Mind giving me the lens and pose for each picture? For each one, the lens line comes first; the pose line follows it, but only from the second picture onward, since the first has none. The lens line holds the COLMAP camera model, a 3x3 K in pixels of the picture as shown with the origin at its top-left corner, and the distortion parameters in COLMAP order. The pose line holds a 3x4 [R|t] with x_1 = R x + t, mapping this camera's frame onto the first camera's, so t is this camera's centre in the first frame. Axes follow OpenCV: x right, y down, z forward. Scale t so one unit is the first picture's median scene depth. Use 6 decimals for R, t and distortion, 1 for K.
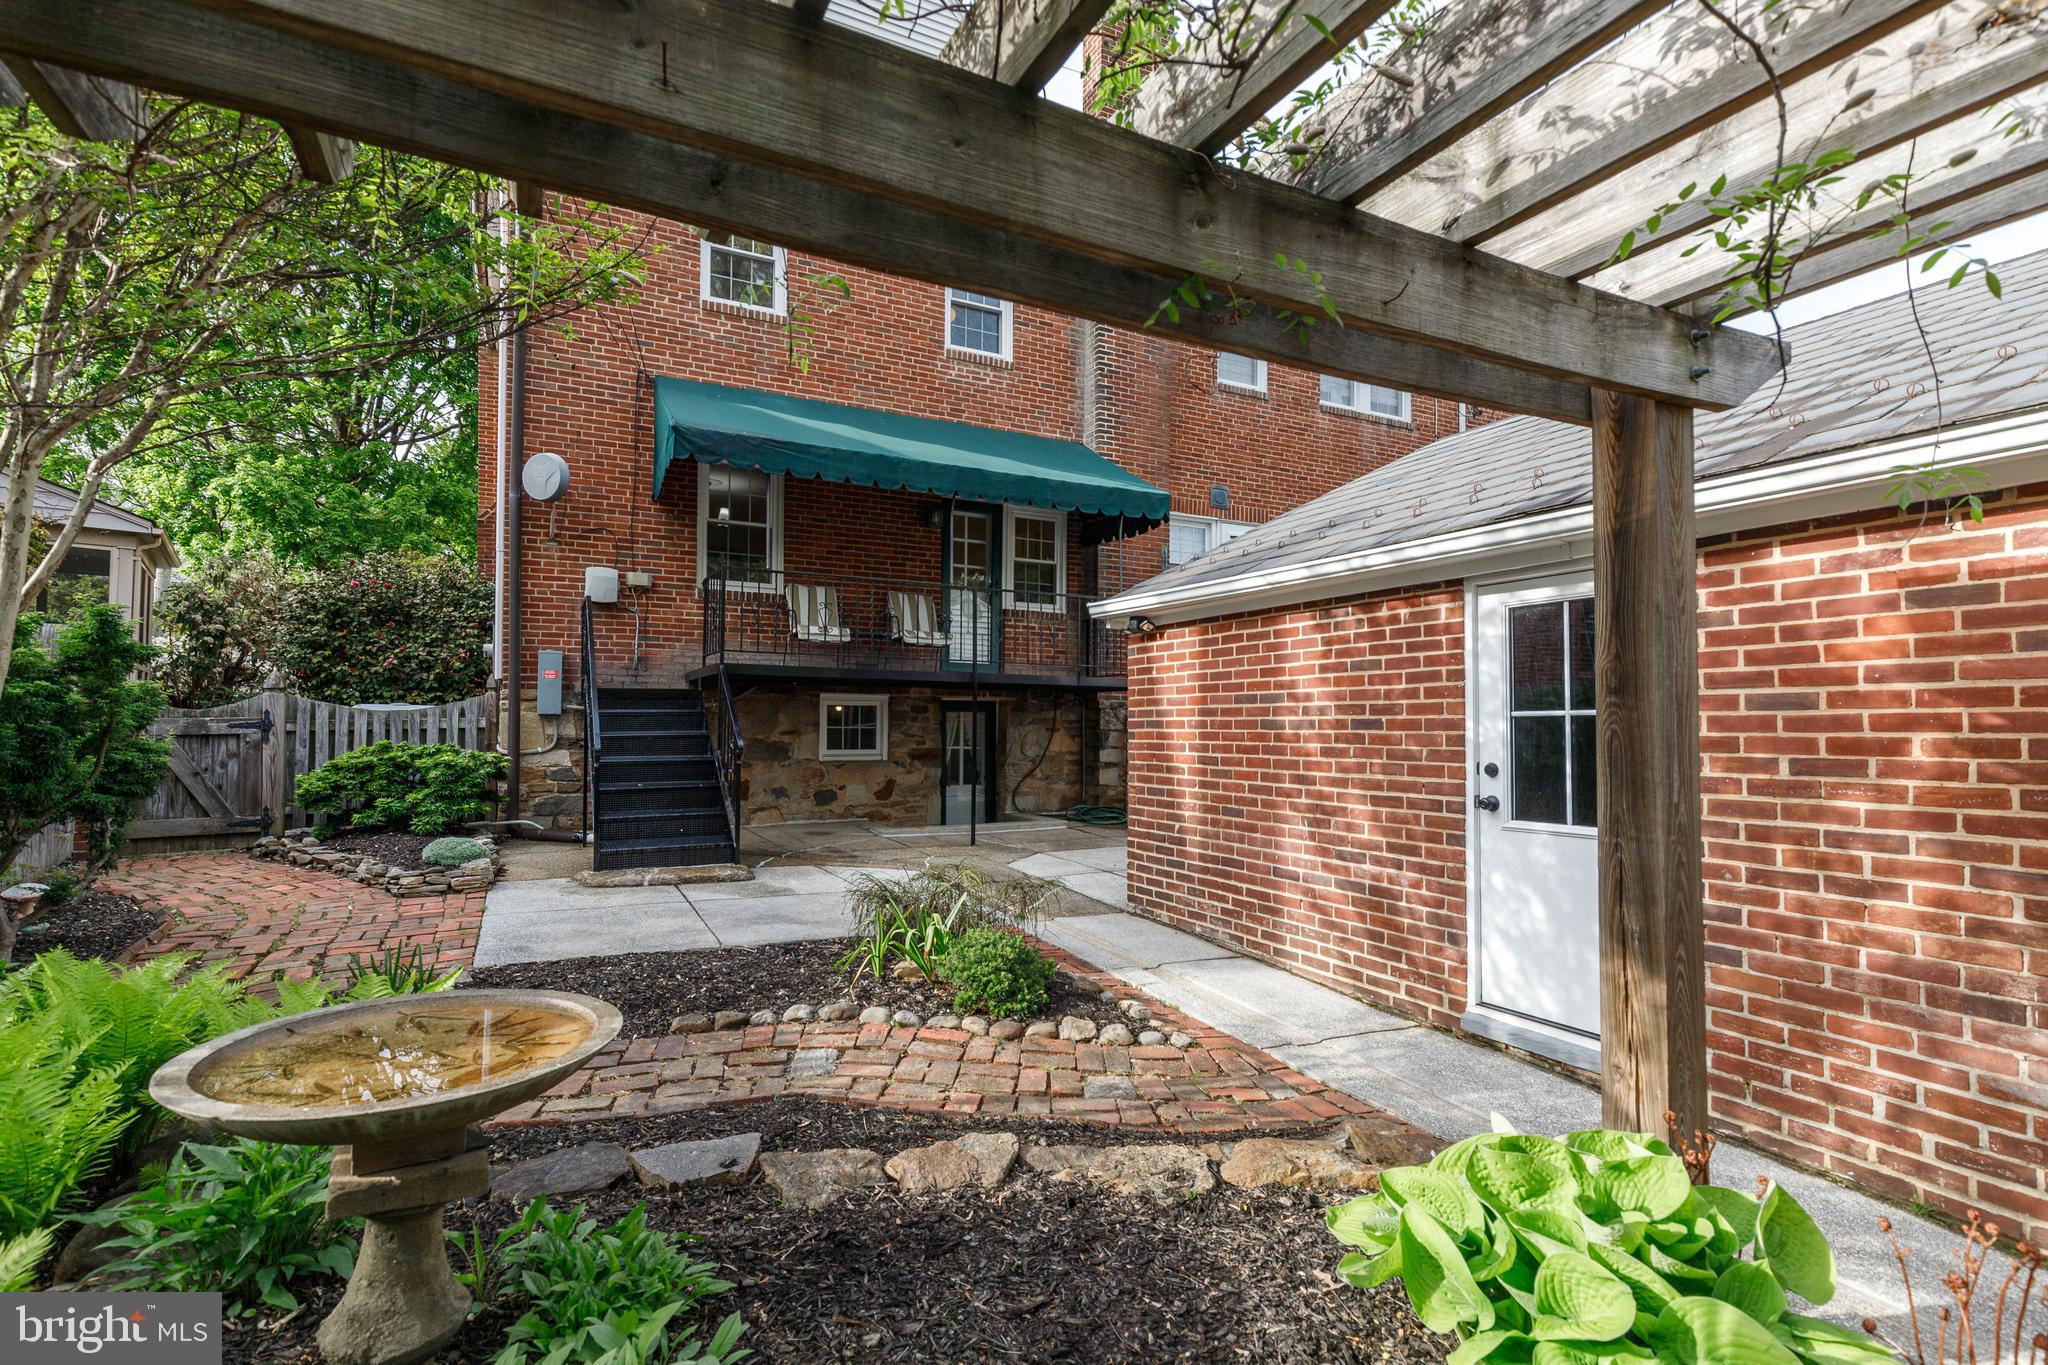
lens RADIAL K [[909.8, 0, 1024.0], [0, 909.8, 682.5], [0, 0, 1]] dist [0.001672, -0.004154]
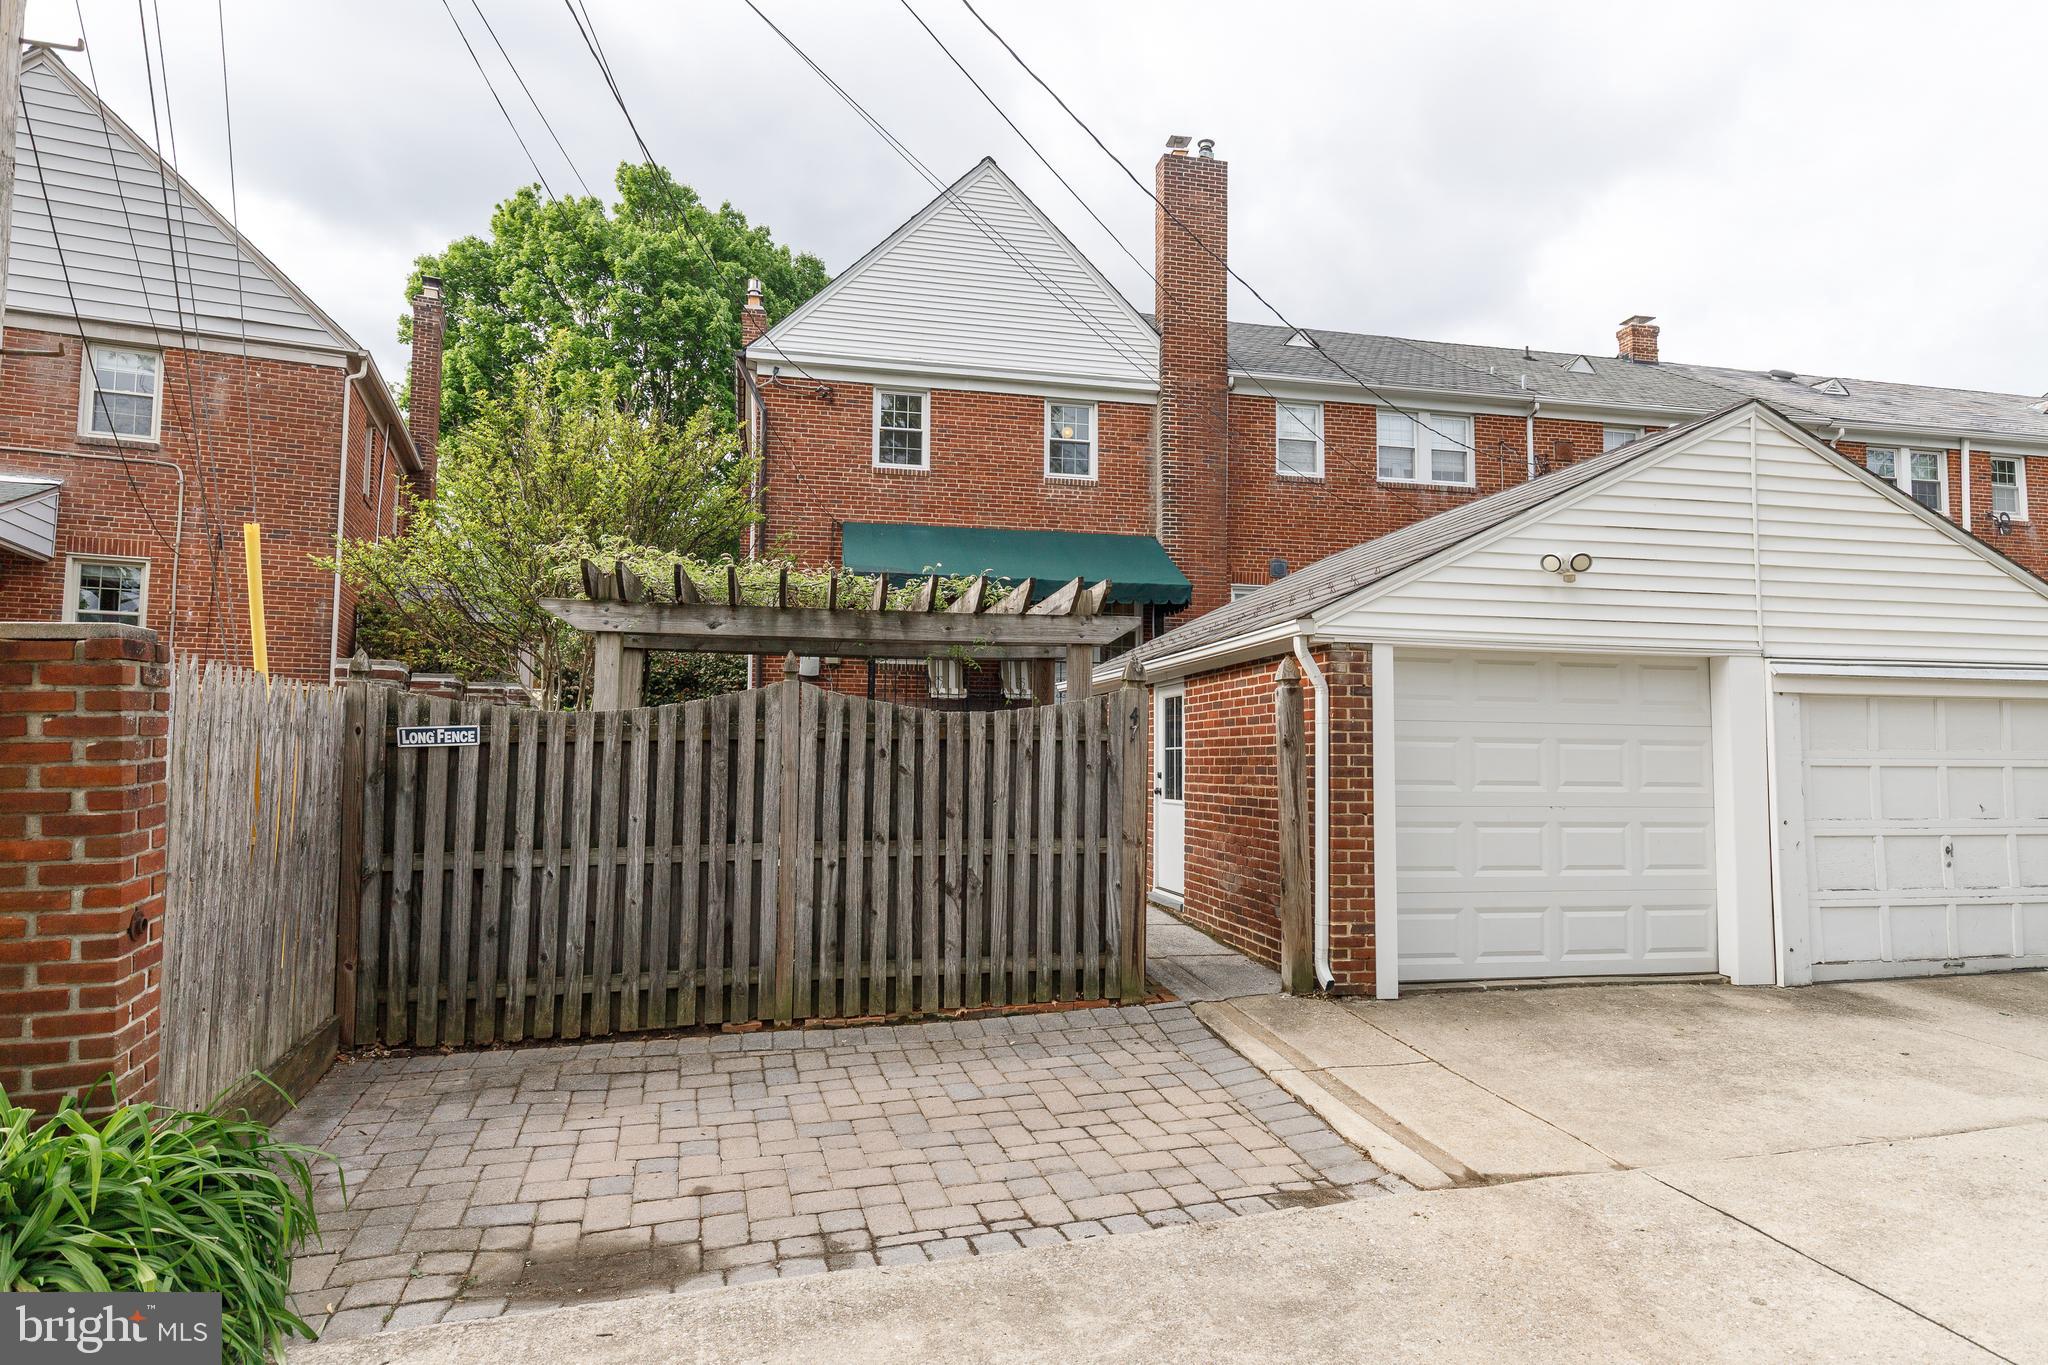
lens RADIAL K [[1123.5, 0, 1024.0], [0, 1123.5, 682.5], [0, 0, 1]] dist [0.000369, 0.000047]
pose [[0.954661, -0.019150, -0.297078, 0.641832], [0.012383, 0.999620, -0.024644, -0.037566], [0.297437, 0.019848, 0.954535, -1.020551]]
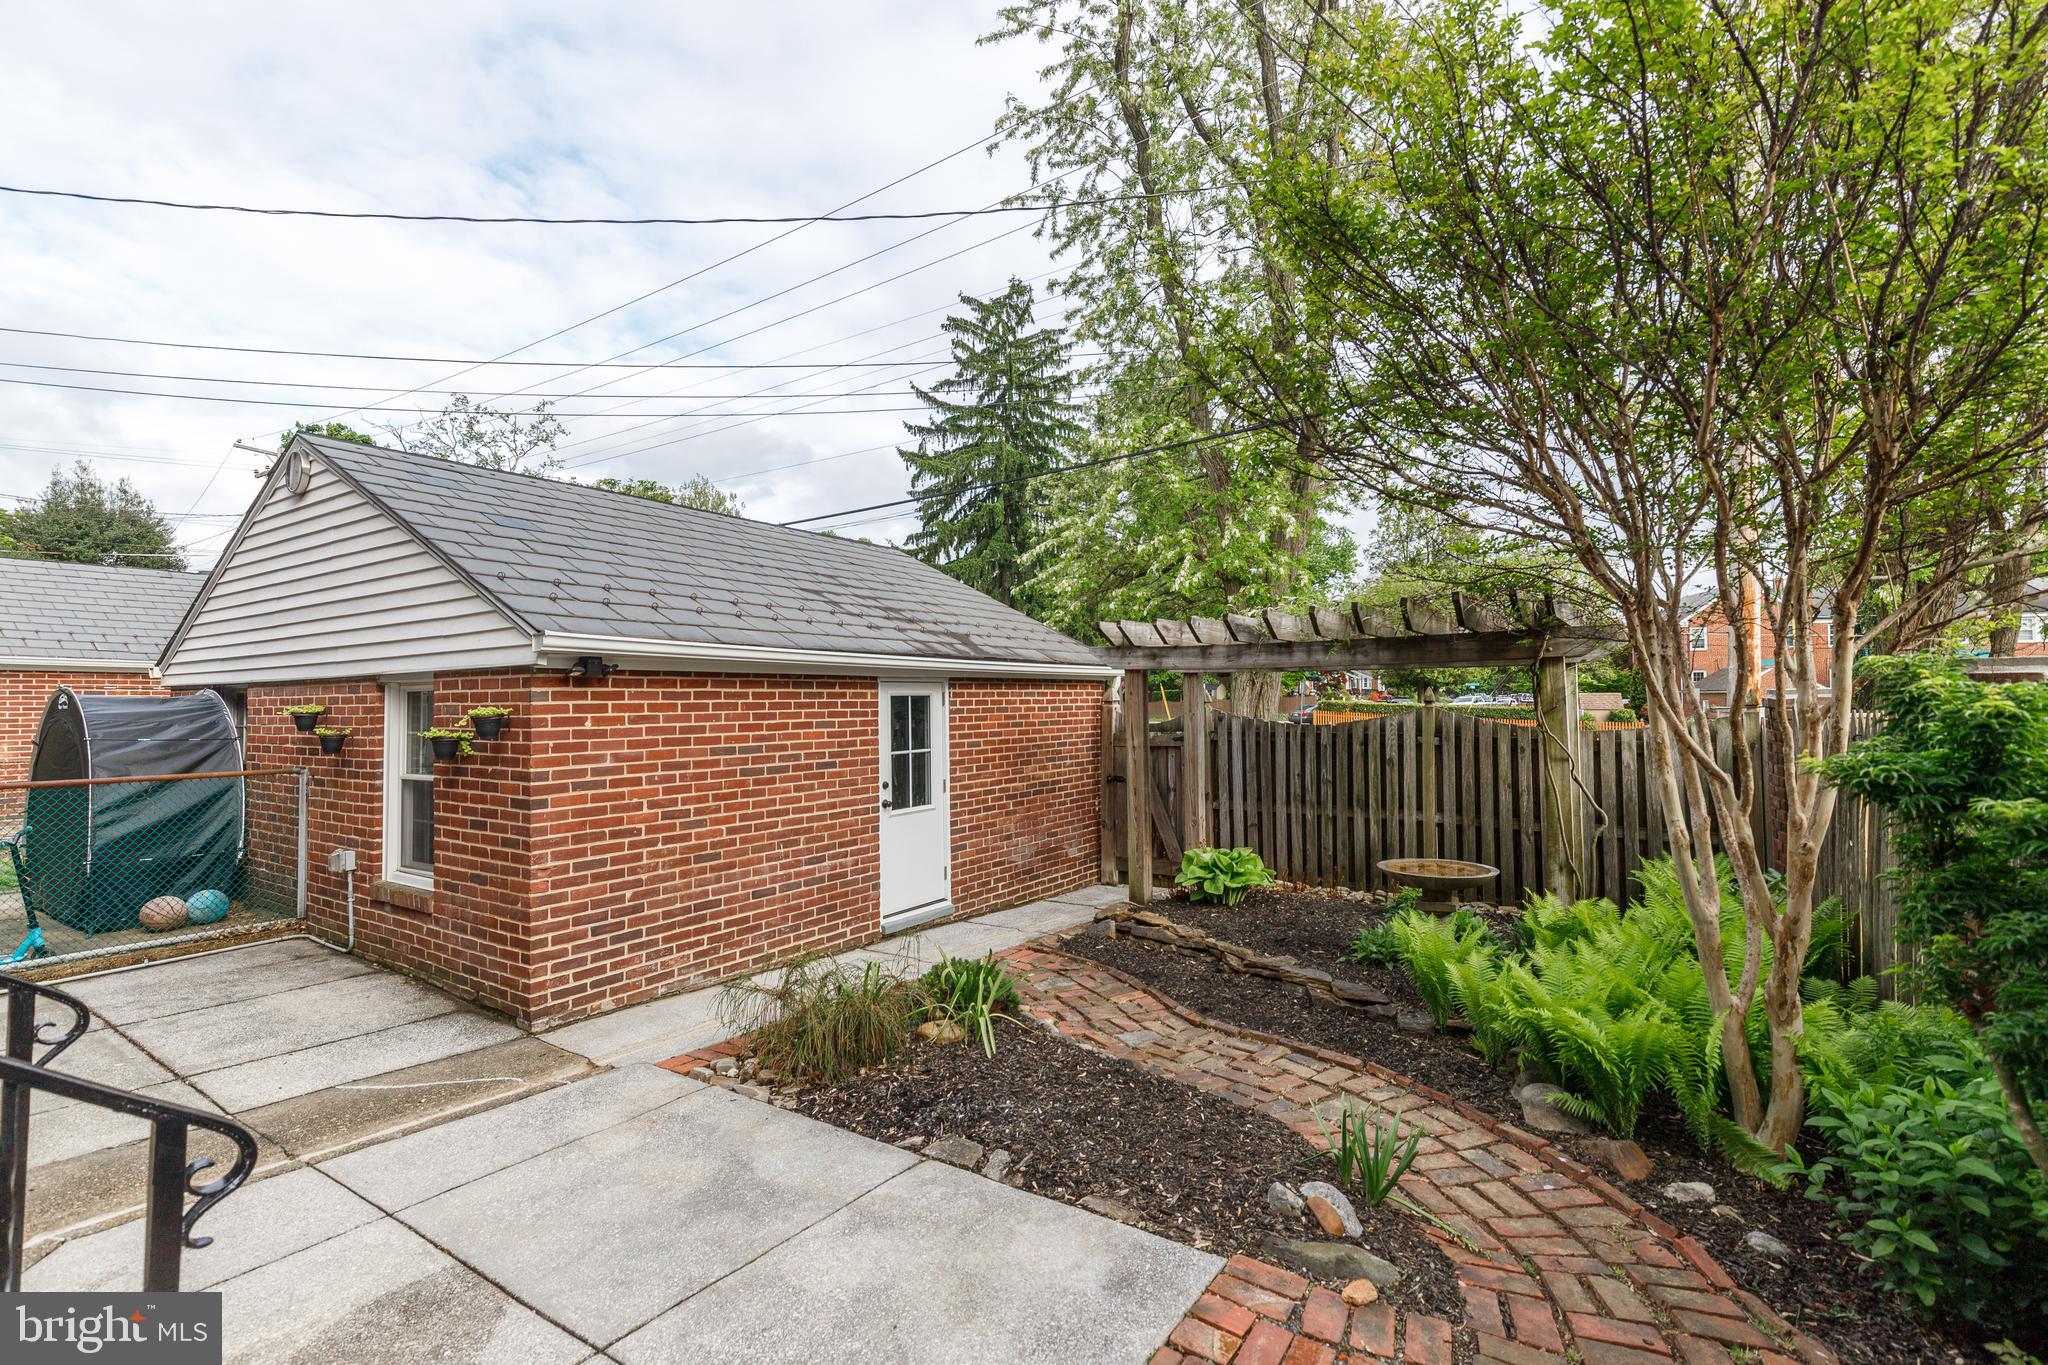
lens RADIAL K [[909.8, 0, 1024.0], [0, 909.8, 682.5], [0, 0, 1]] dist [0.001672, -0.004154]
pose [[-0.455682, 0.016489, 0.889990, -0.786660], [-0.037611, 0.998579, -0.037758, -0.031693], [-0.889348, -0.050679, -0.454415, 1.027847]]
